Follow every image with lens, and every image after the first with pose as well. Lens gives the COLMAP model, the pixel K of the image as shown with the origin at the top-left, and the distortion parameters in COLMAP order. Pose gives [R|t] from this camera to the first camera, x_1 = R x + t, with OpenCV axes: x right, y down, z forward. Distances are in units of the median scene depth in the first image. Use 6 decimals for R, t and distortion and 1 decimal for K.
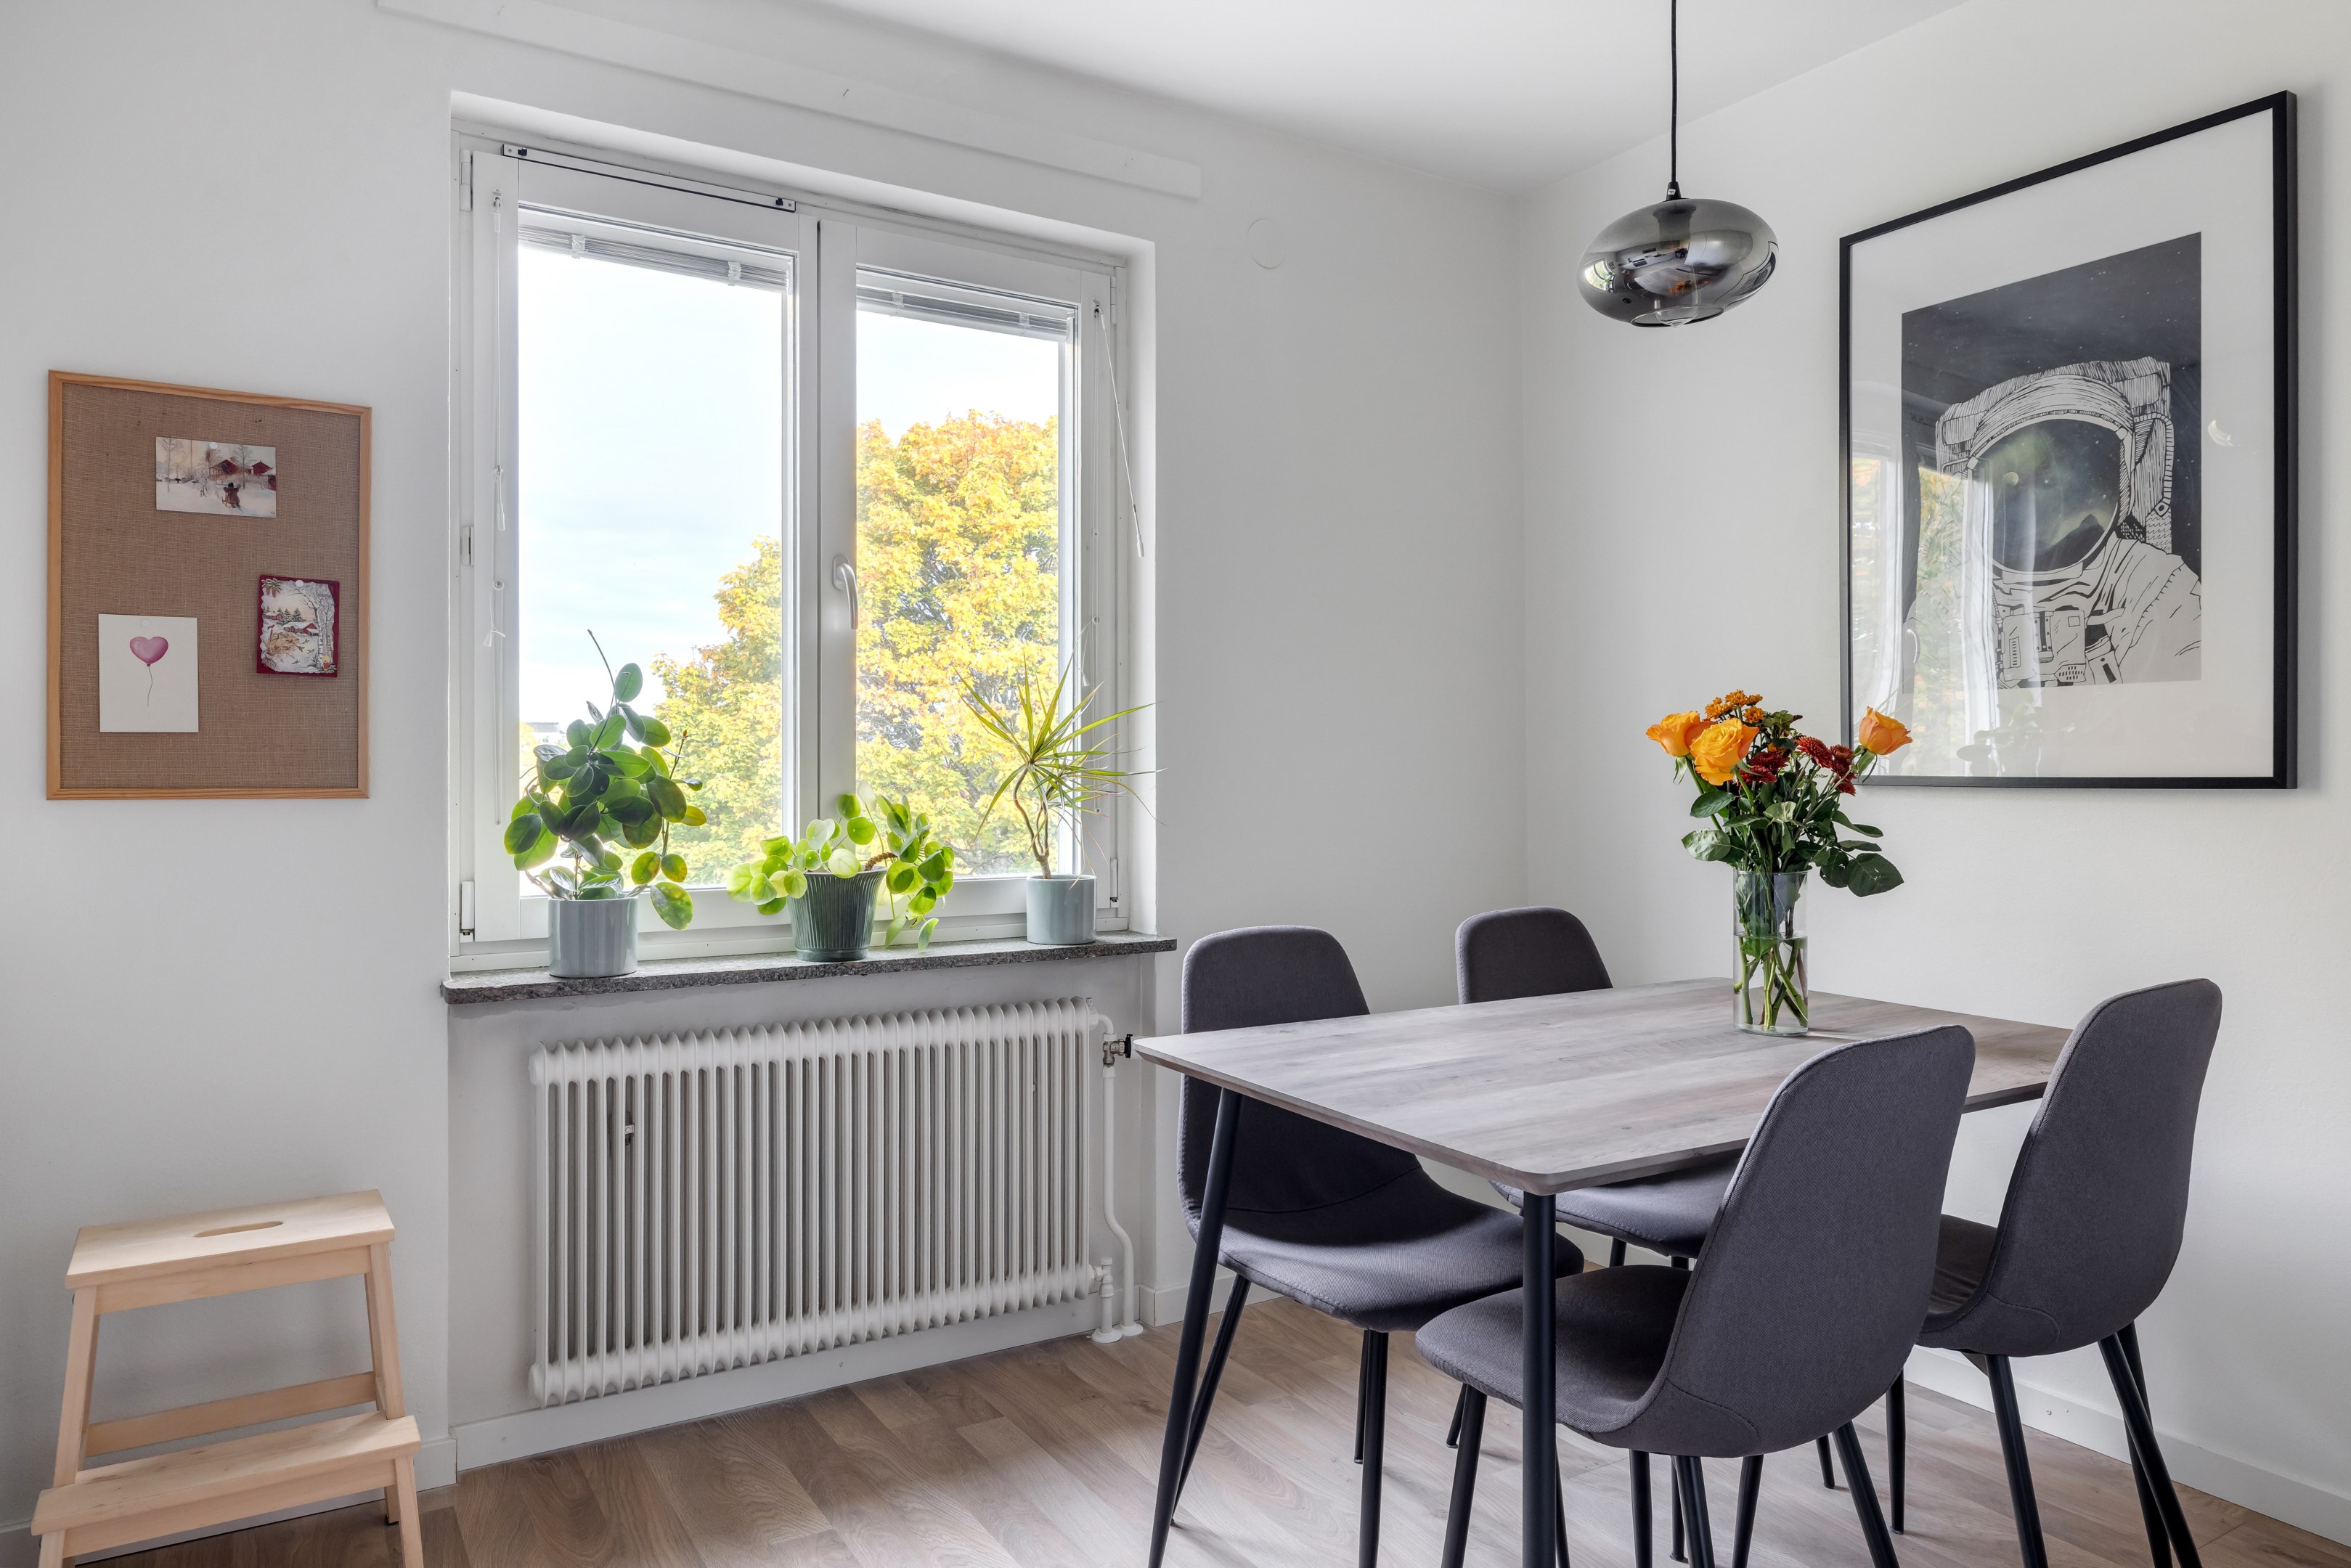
lens RADIAL K [[1520.6, 0, 1176.9], [0, 1520.6, 774.8], [0, 0, 1]] dist [0.002050, 0.000778]
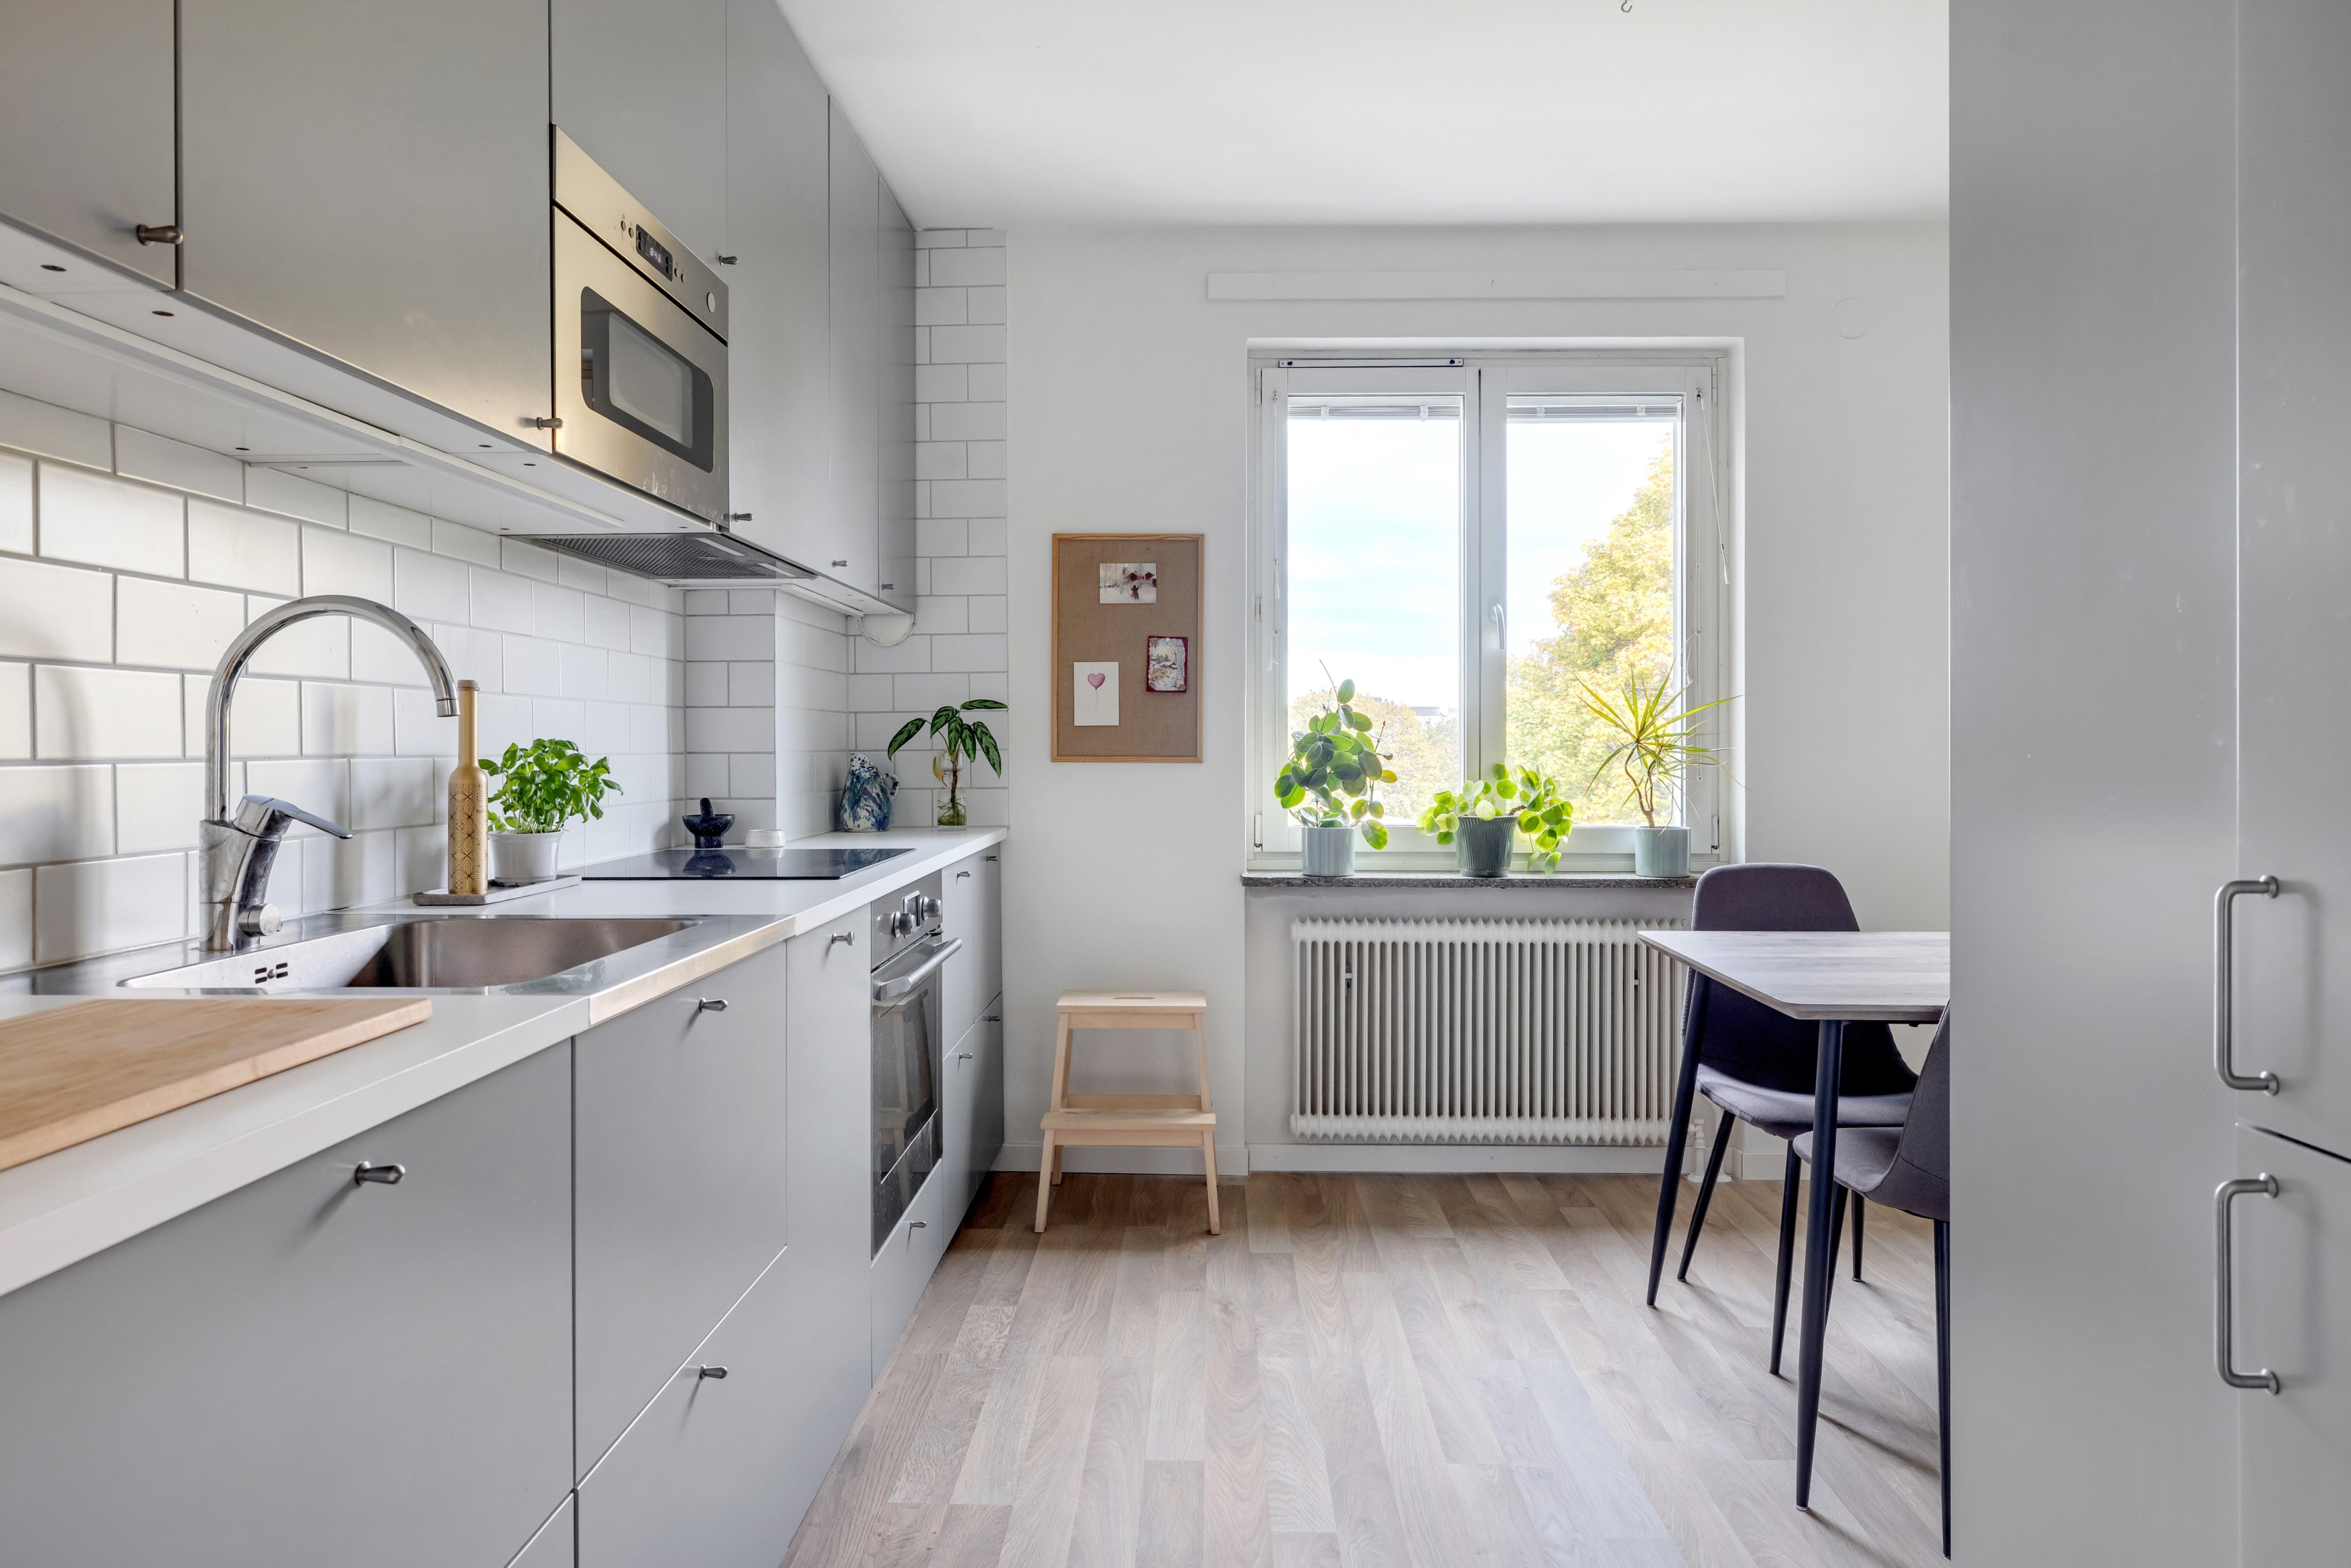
lens RADIAL K [[1395.0, 0, 1171.5], [0, 1395.0, 749.5], [0, 0, 1]] dist [0.000497, 0.001665]
pose [[0.840648, 0.001438, -0.541580, 0.269431], [-0.002830, 0.999994, -0.001737, 0.002891], [0.541575, 0.002993, 0.840647, -0.313816]]
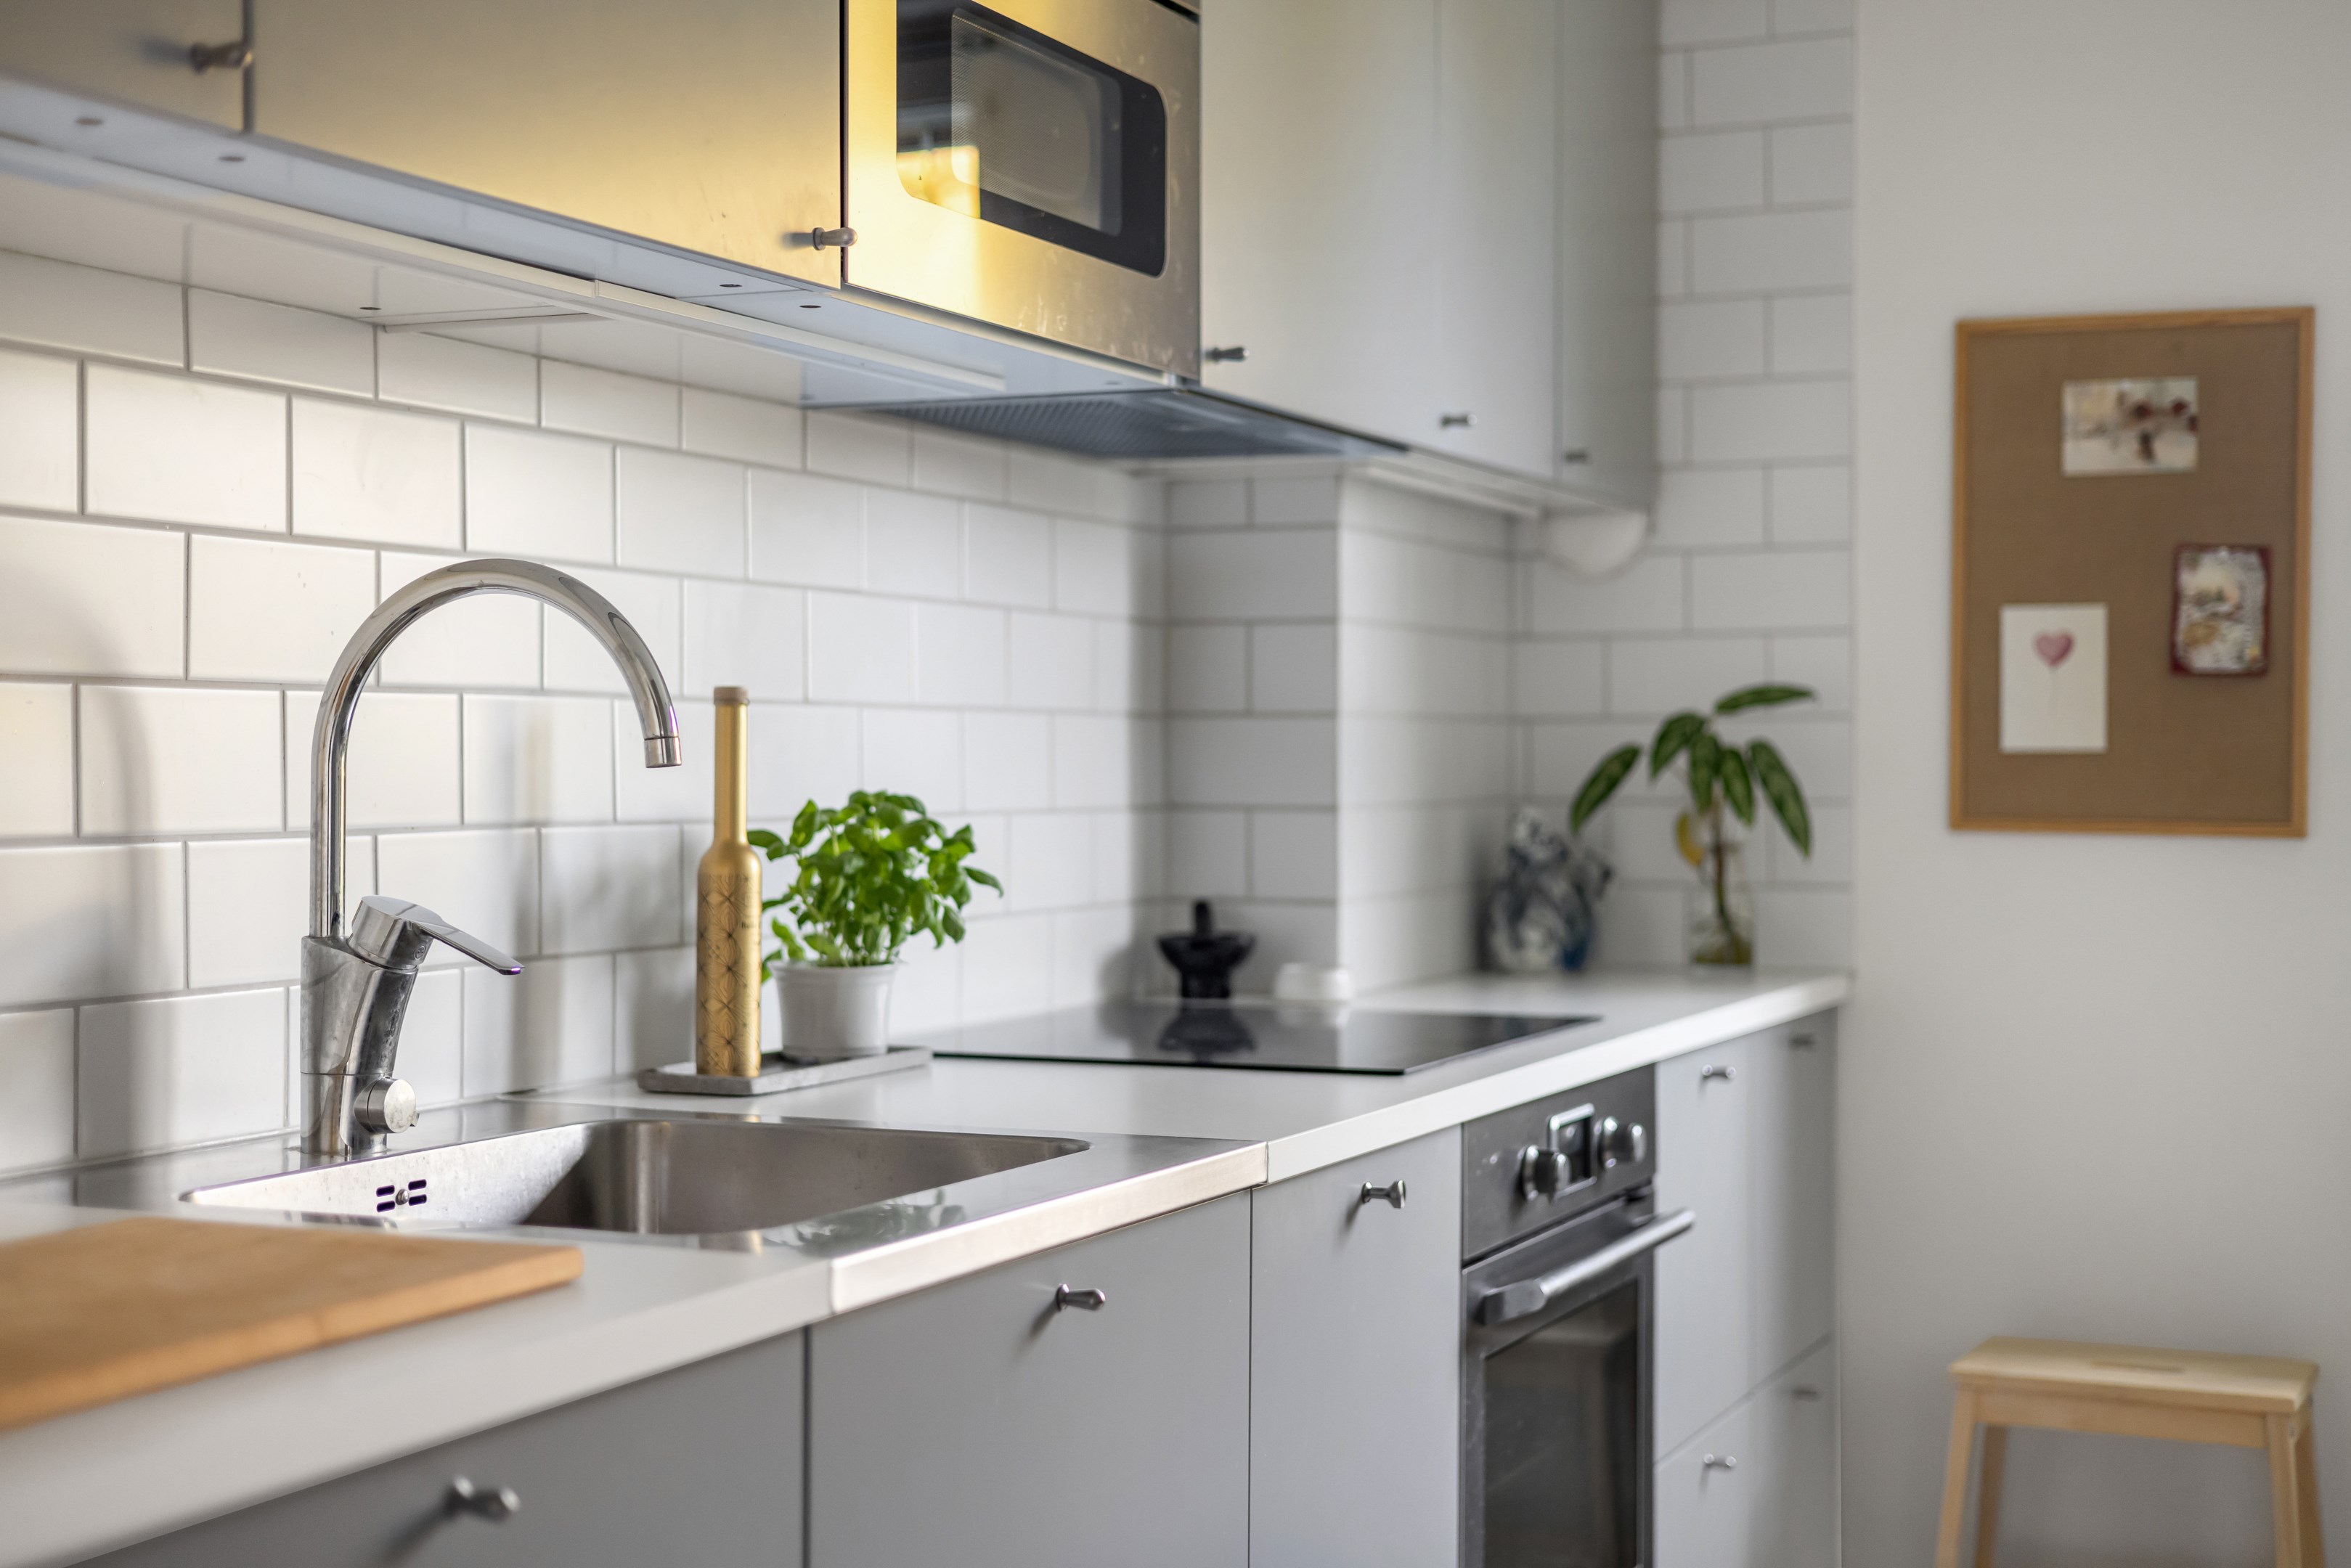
lens RADIAL K [[3313.1, 0, 1173.1], [0, 3313.1, 791.0], [0, 0, 1]] dist [0.009204, 0.028653]
pose [[0.580649, 0.012482, -0.814058, 0.427057], [-0.010522, 0.999914, 0.007826, -0.013622], [0.814086, 0.004022, 0.580731, -0.351991]]
